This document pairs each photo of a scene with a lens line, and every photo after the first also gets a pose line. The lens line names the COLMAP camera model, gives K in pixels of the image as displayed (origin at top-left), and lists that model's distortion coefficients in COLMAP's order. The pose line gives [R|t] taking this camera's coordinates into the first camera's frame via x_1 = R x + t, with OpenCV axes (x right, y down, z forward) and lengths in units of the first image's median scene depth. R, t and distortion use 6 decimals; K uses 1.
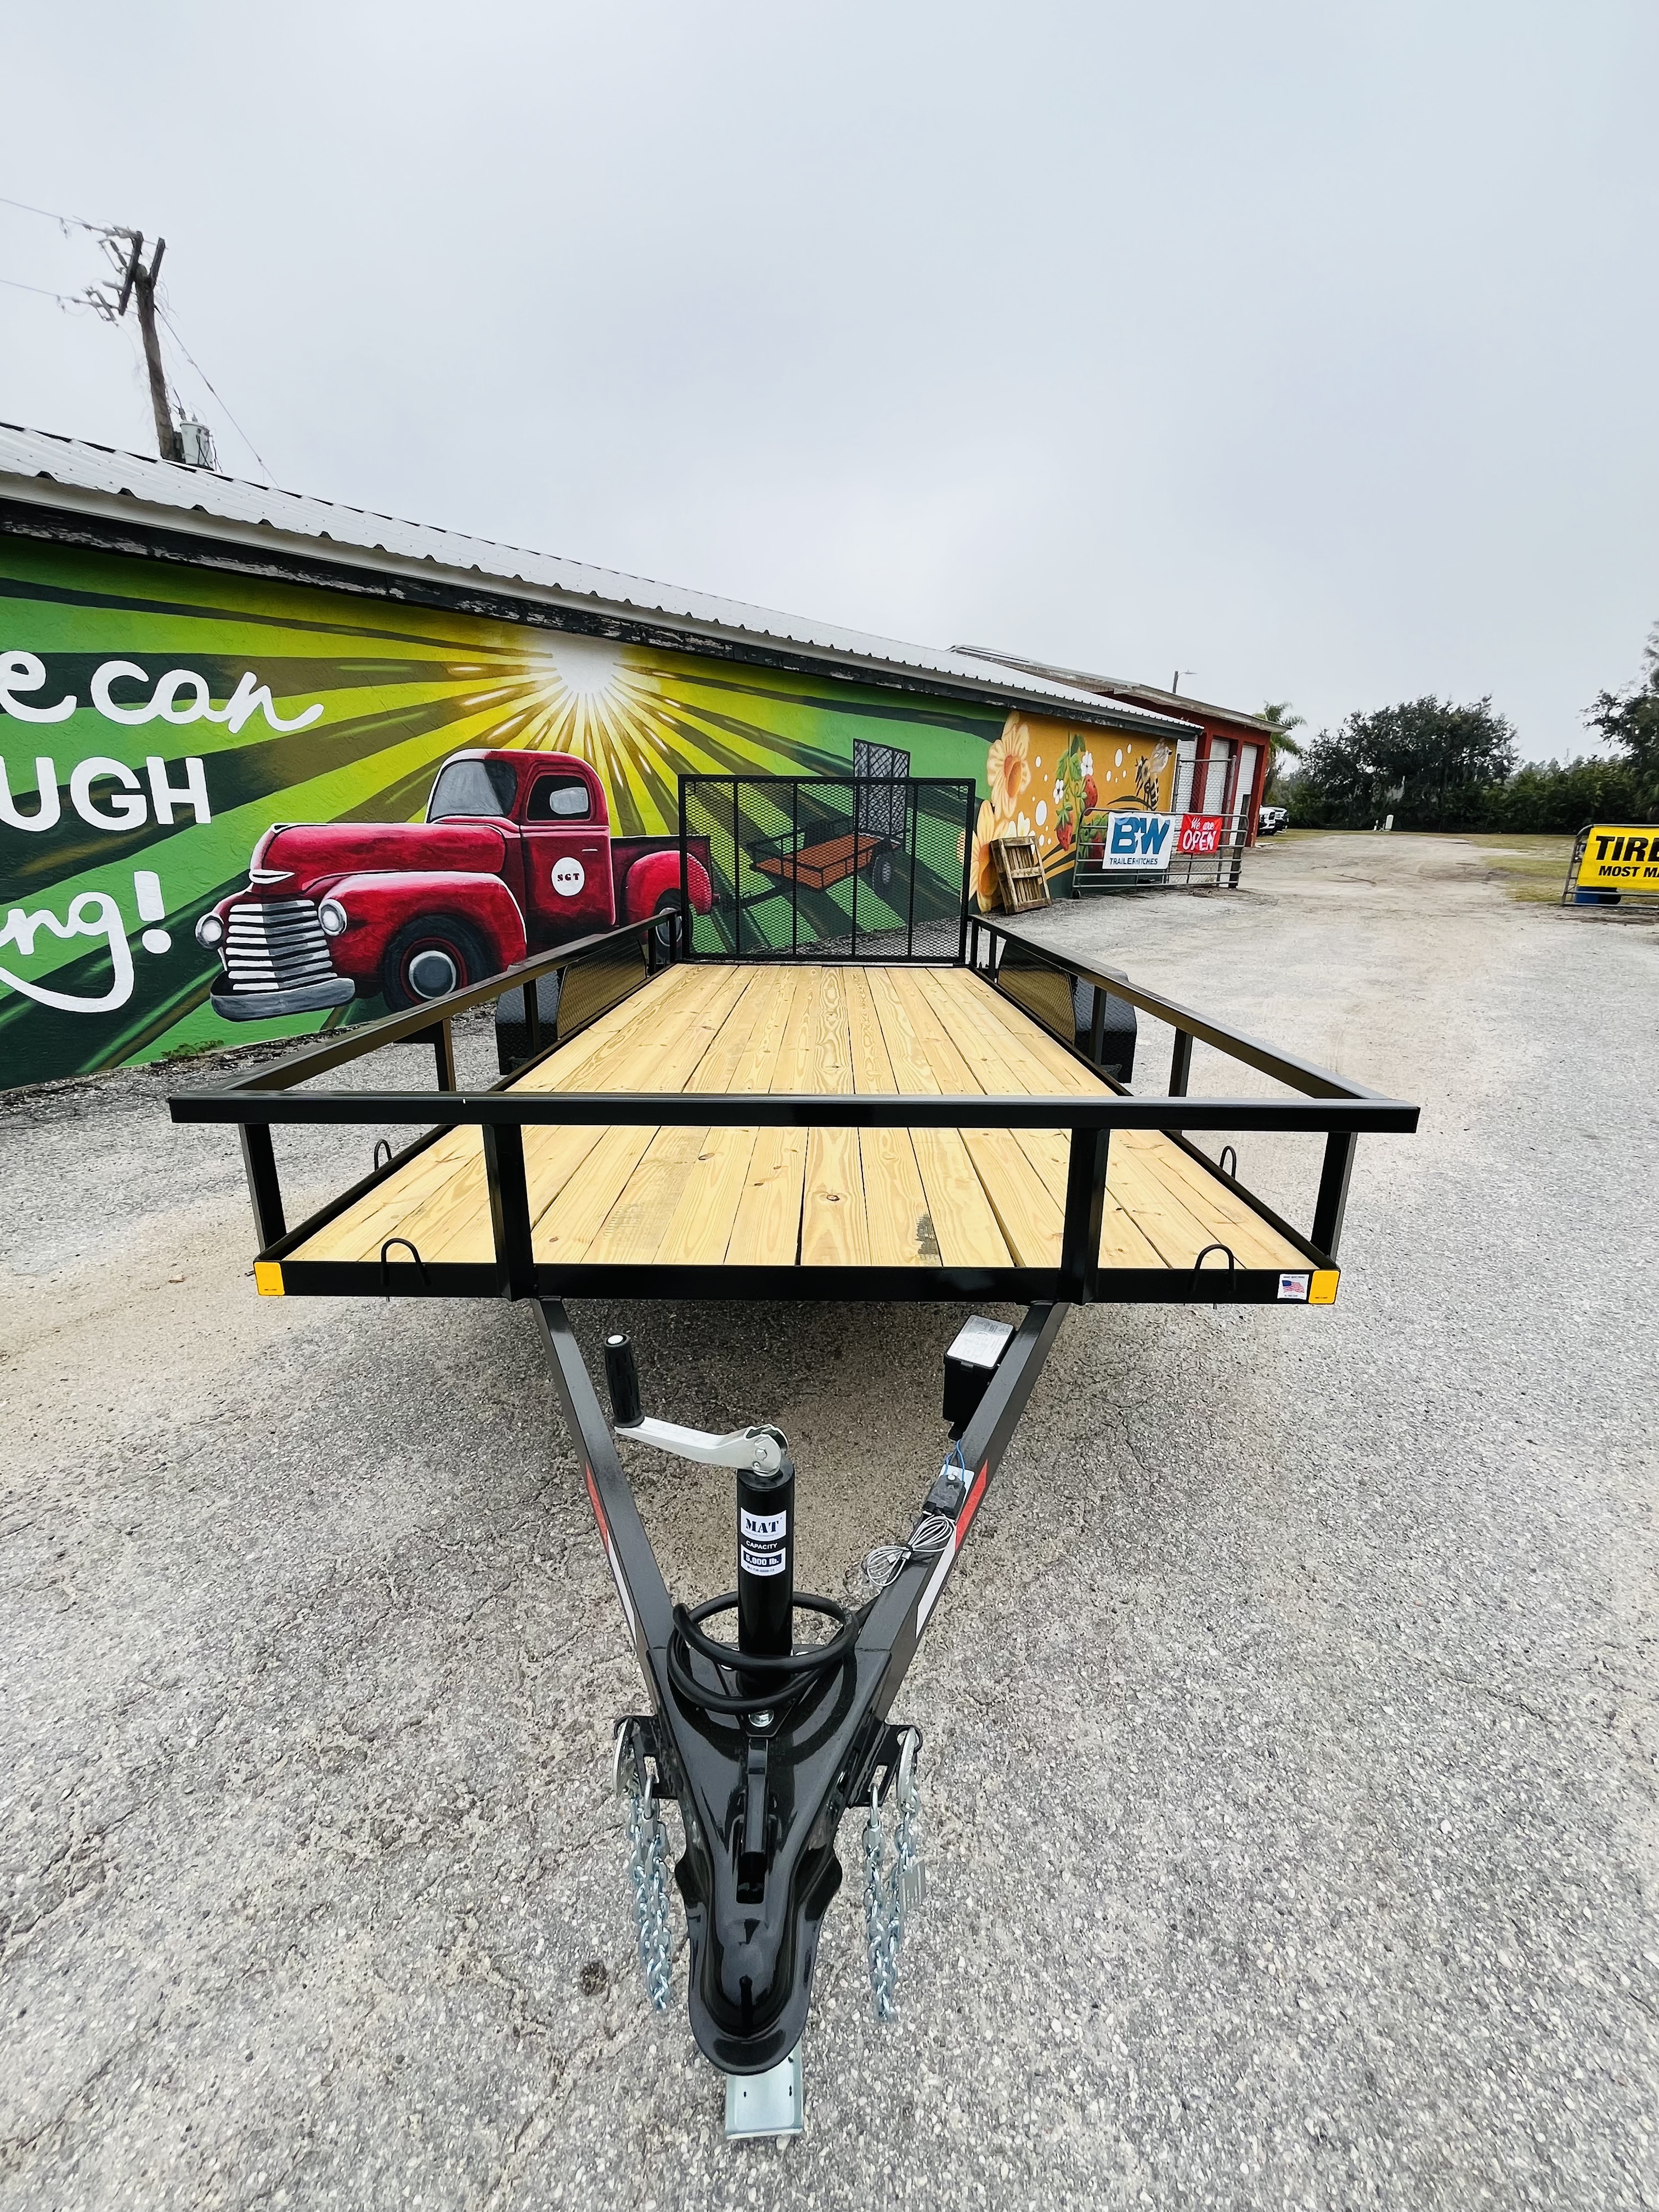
lens RADIAL K [[888.9, 0, 827.1], [0, 888.9, 1092.8], [0, 0, 1]] dist [-0.007781, 0.002124]
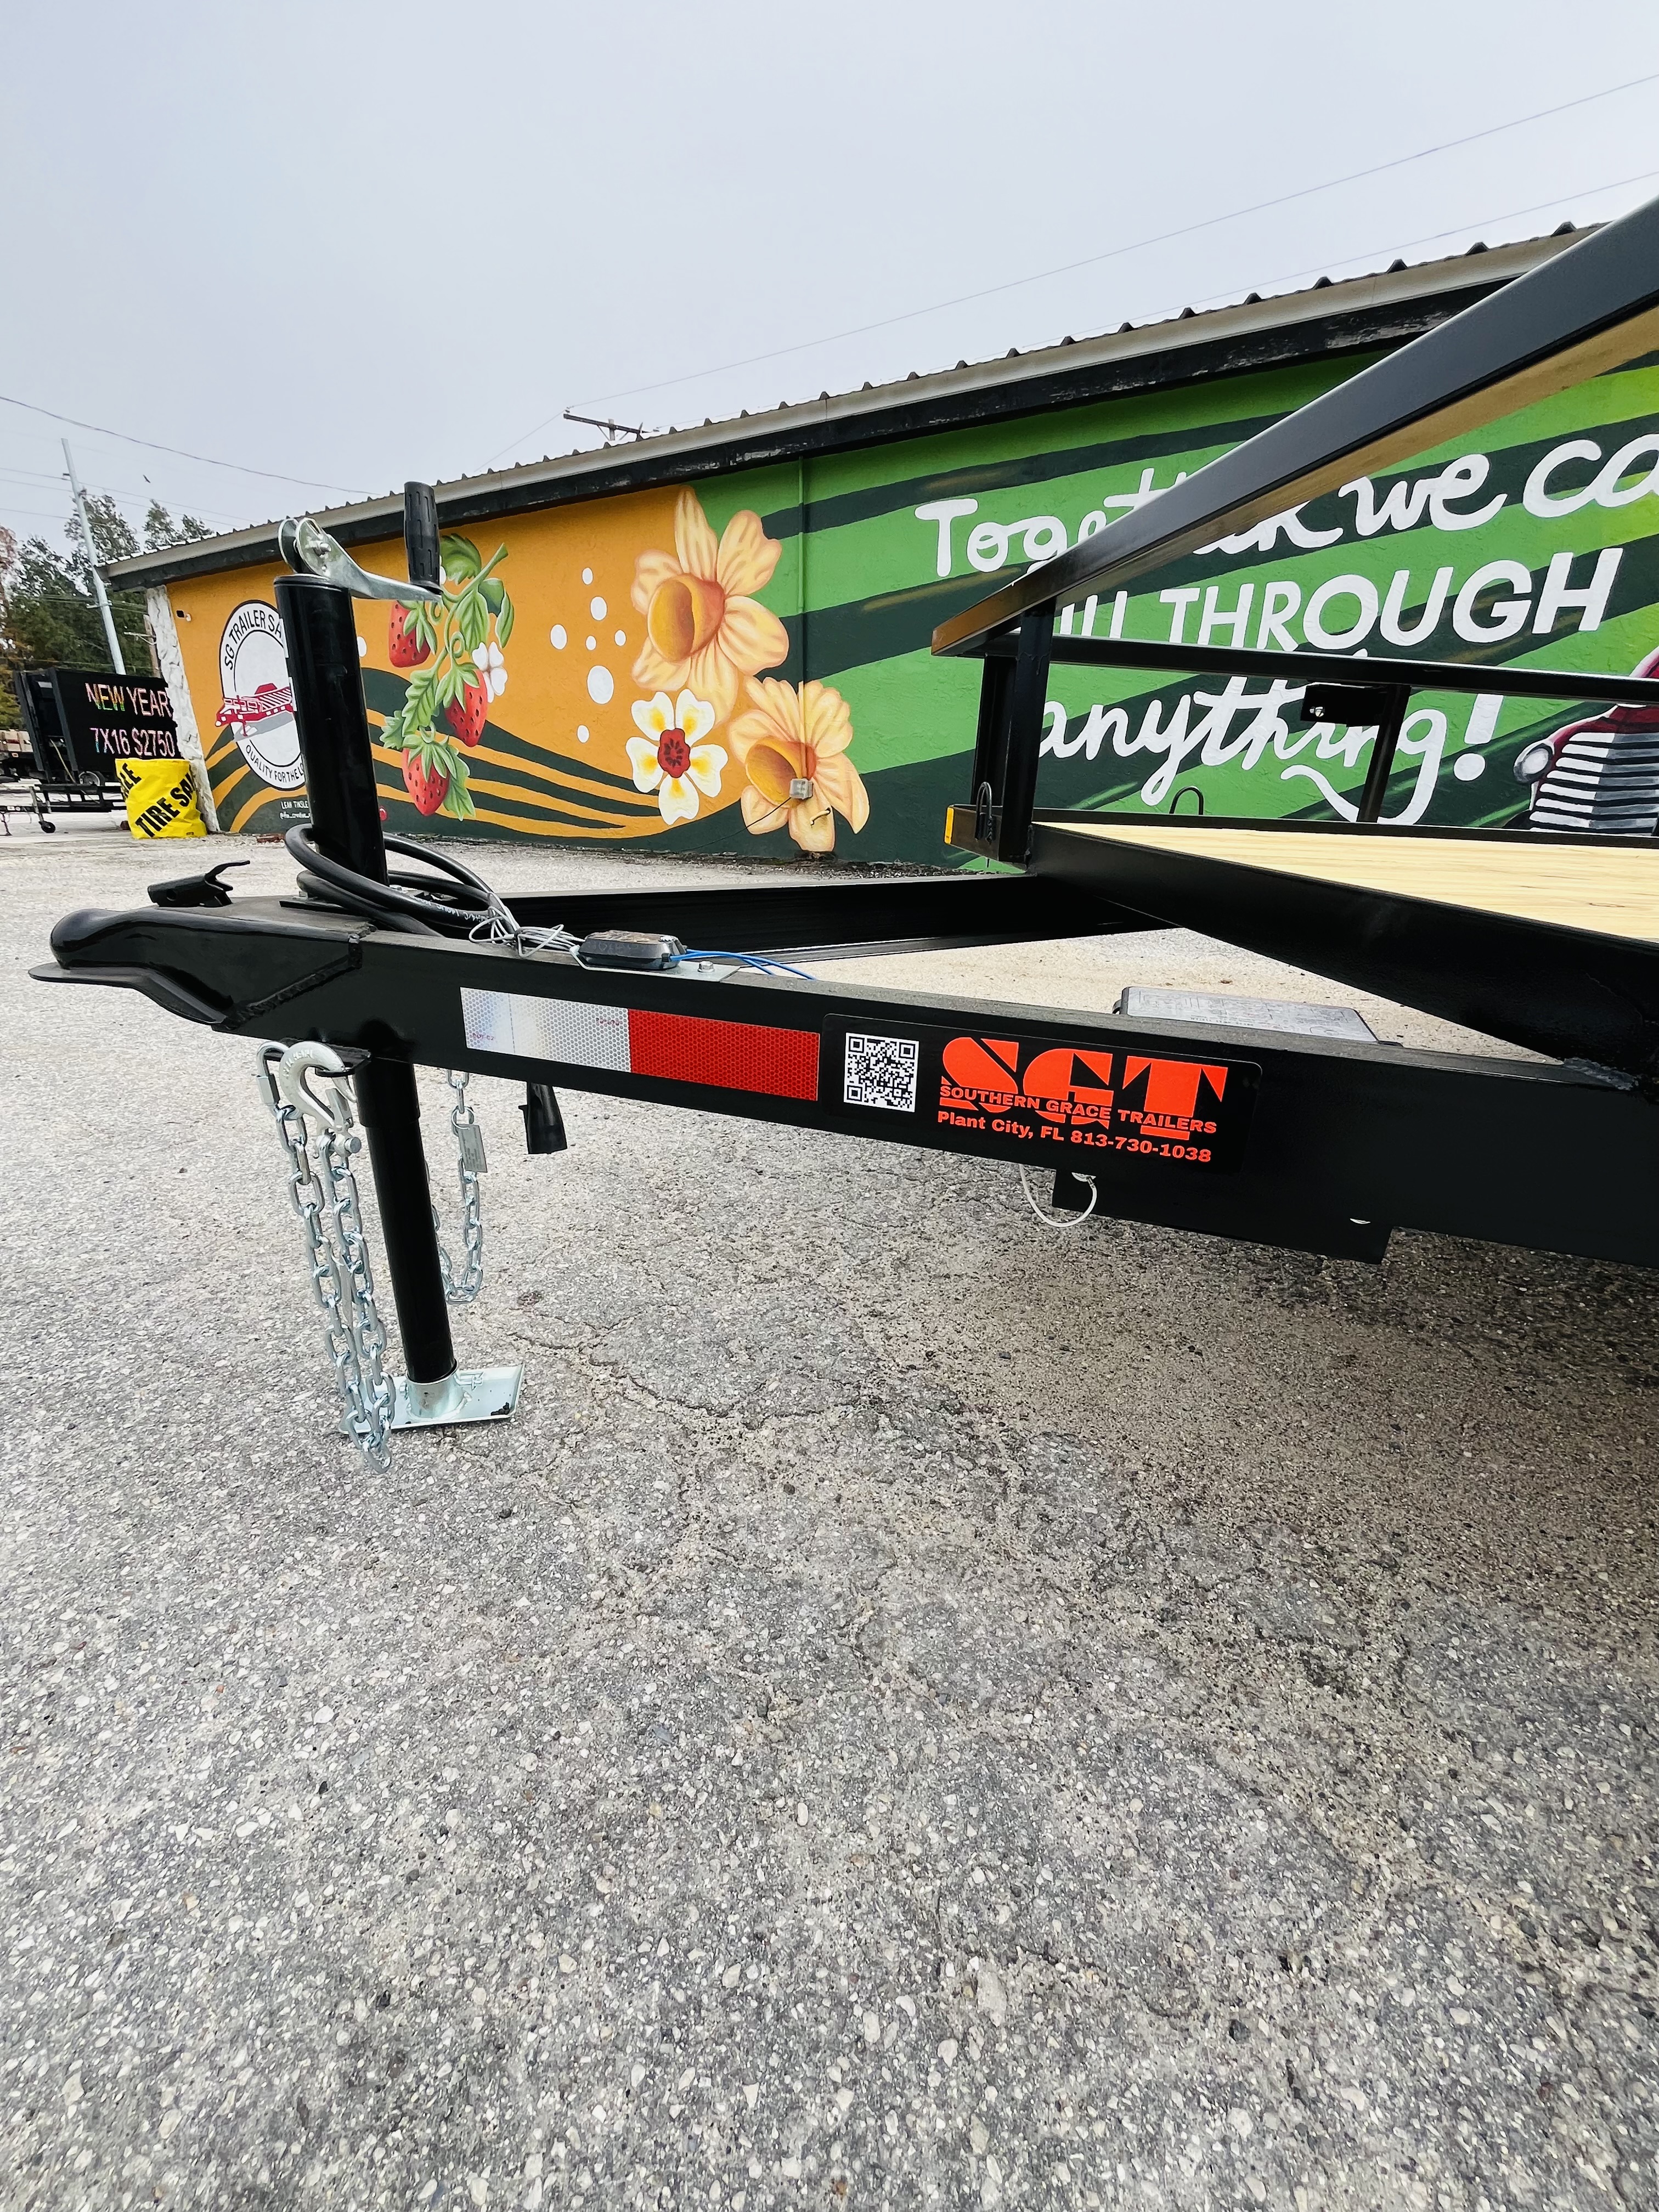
lens RADIAL K [[888.9, 0, 827.1], [0, 888.9, 1092.8], [0, 0, 1]] dist [-0.007781, 0.002124]
pose [[0.127710, 0.344855, -0.929927, 0.452866], [-0.305621, 0.905664, 0.293885, 0.221775], [0.943550, 0.246673, 0.221057, 0.669005]]
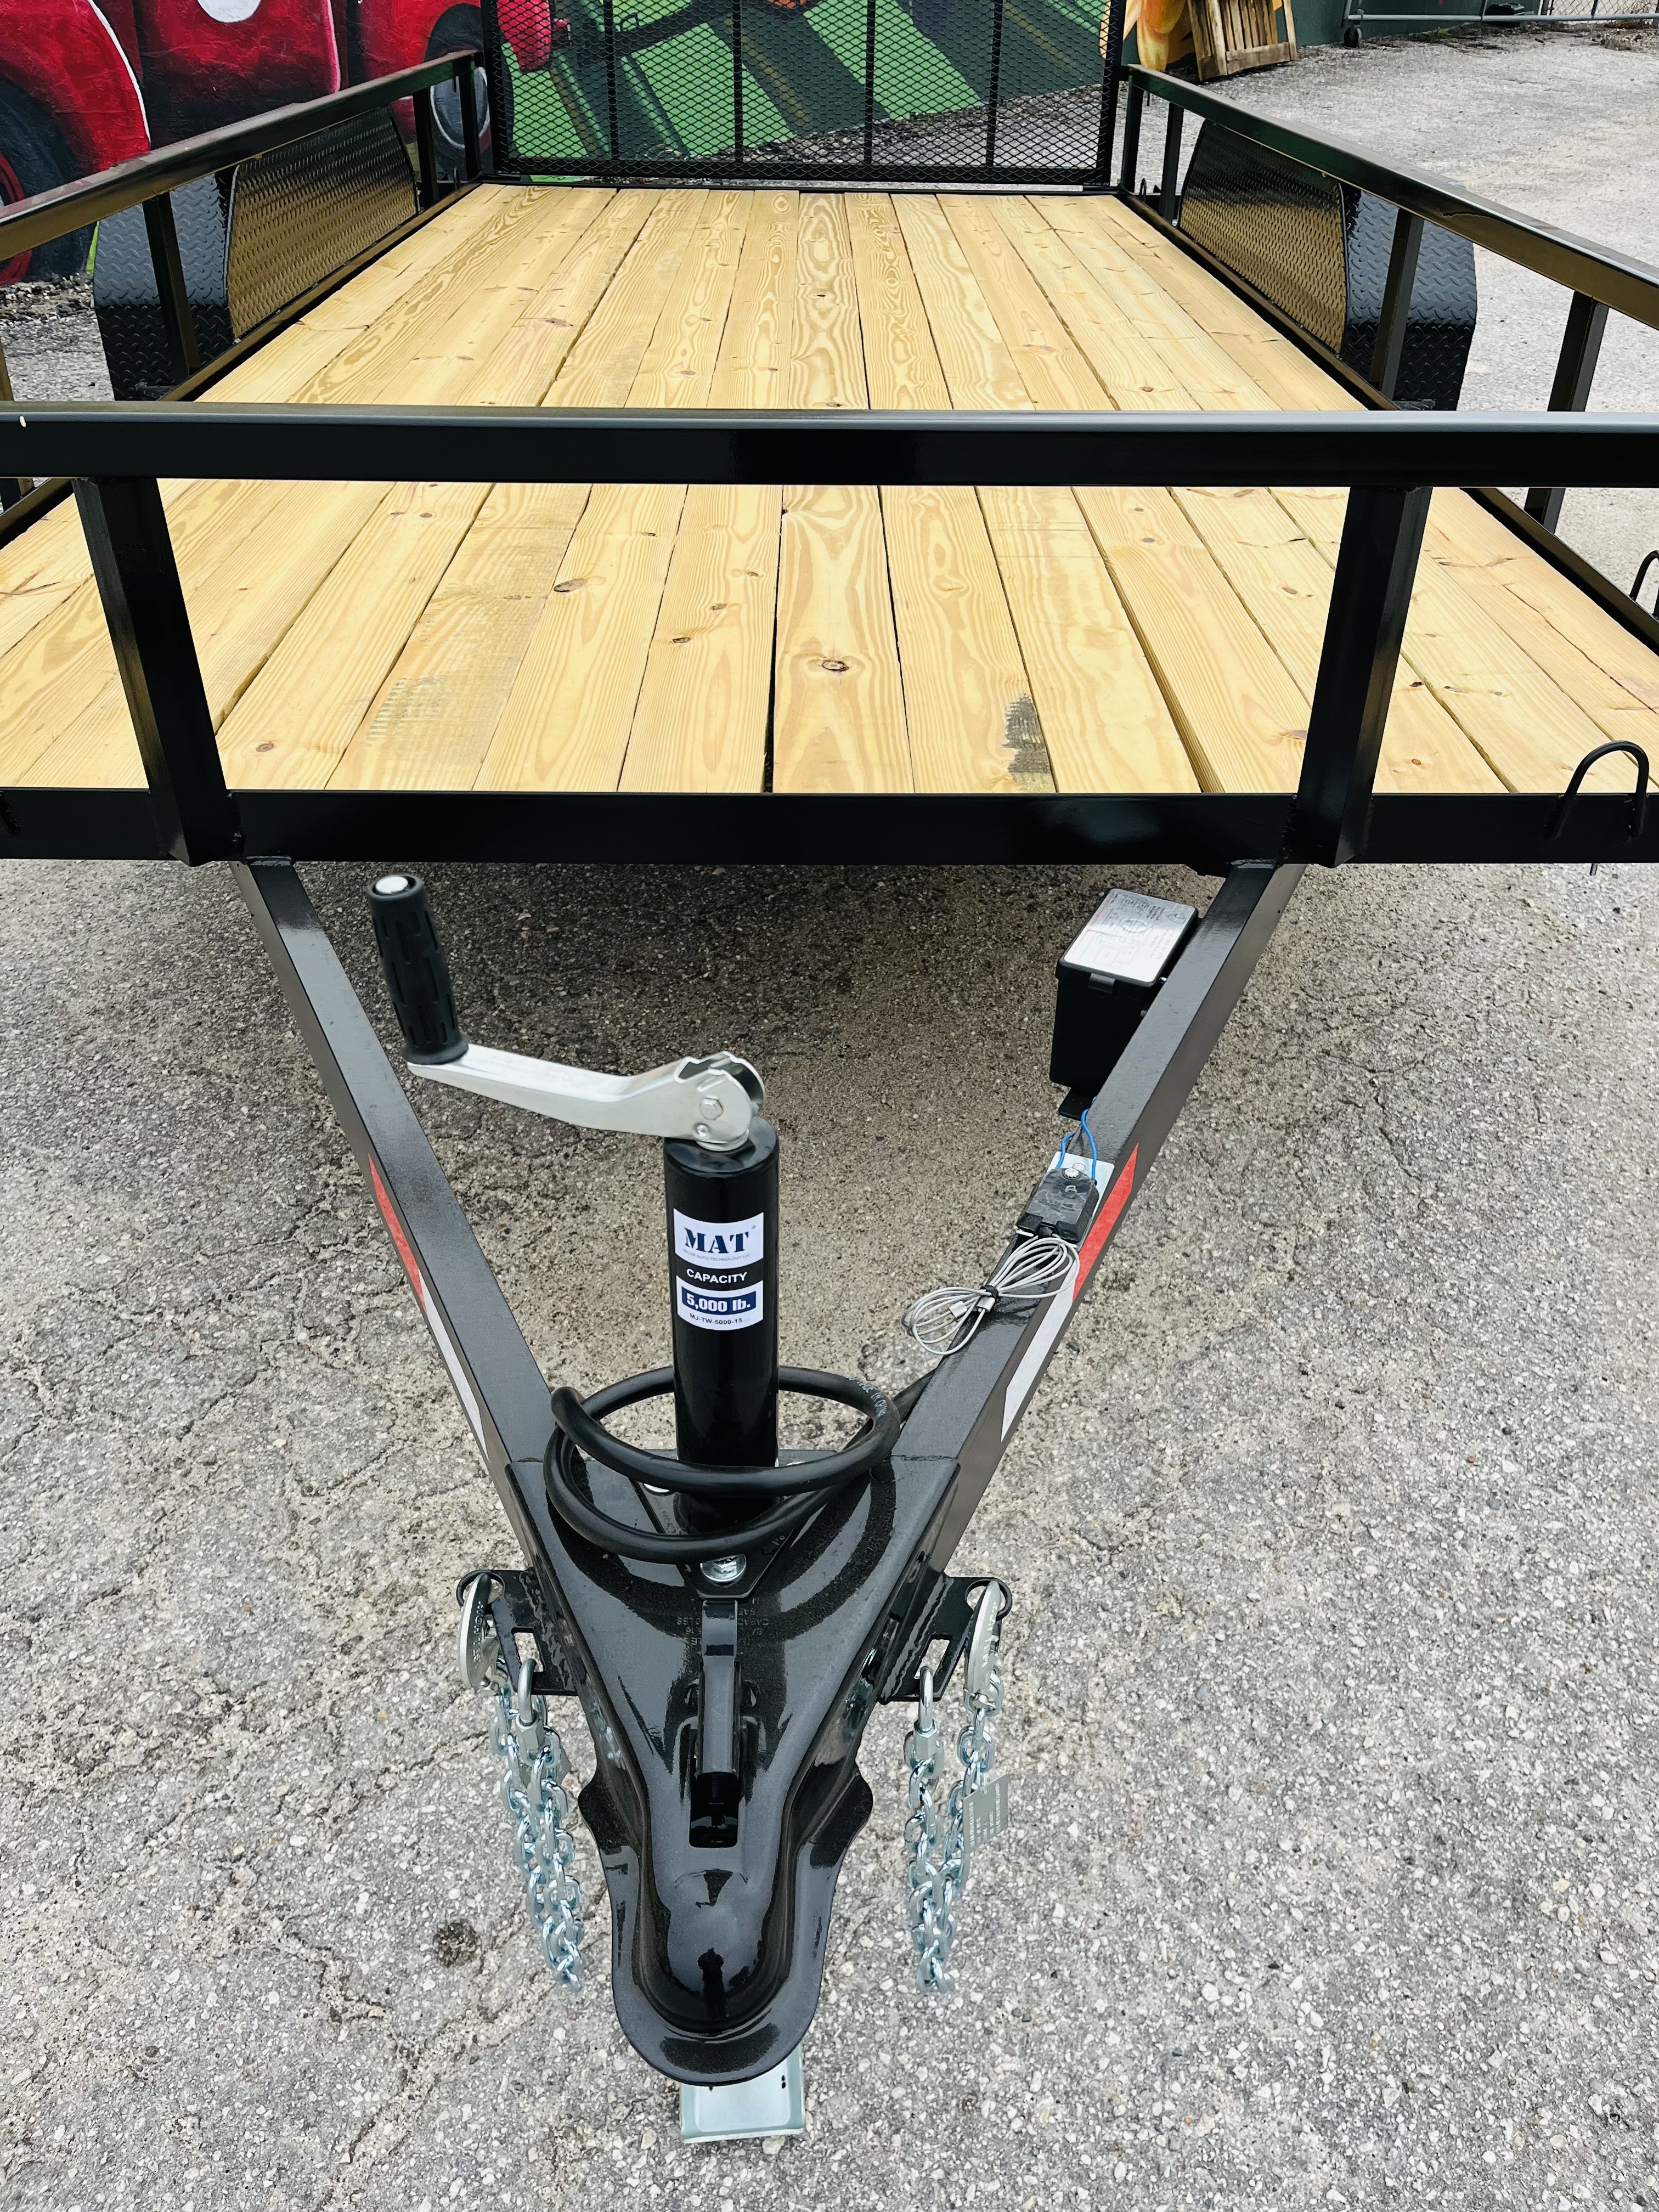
lens RADIAL K [[1664.8, 0, 840.4], [0, 1664.8, 1104.9], [0, 0, 1]] dist [0.054478, -0.078192]
pose [[0.999836, -0.008734, 0.015892, -0.008059], [0.002968, 0.943366, 0.331741, 0.047358], [-0.017890, -0.331639, 0.943237, 0.060798]]
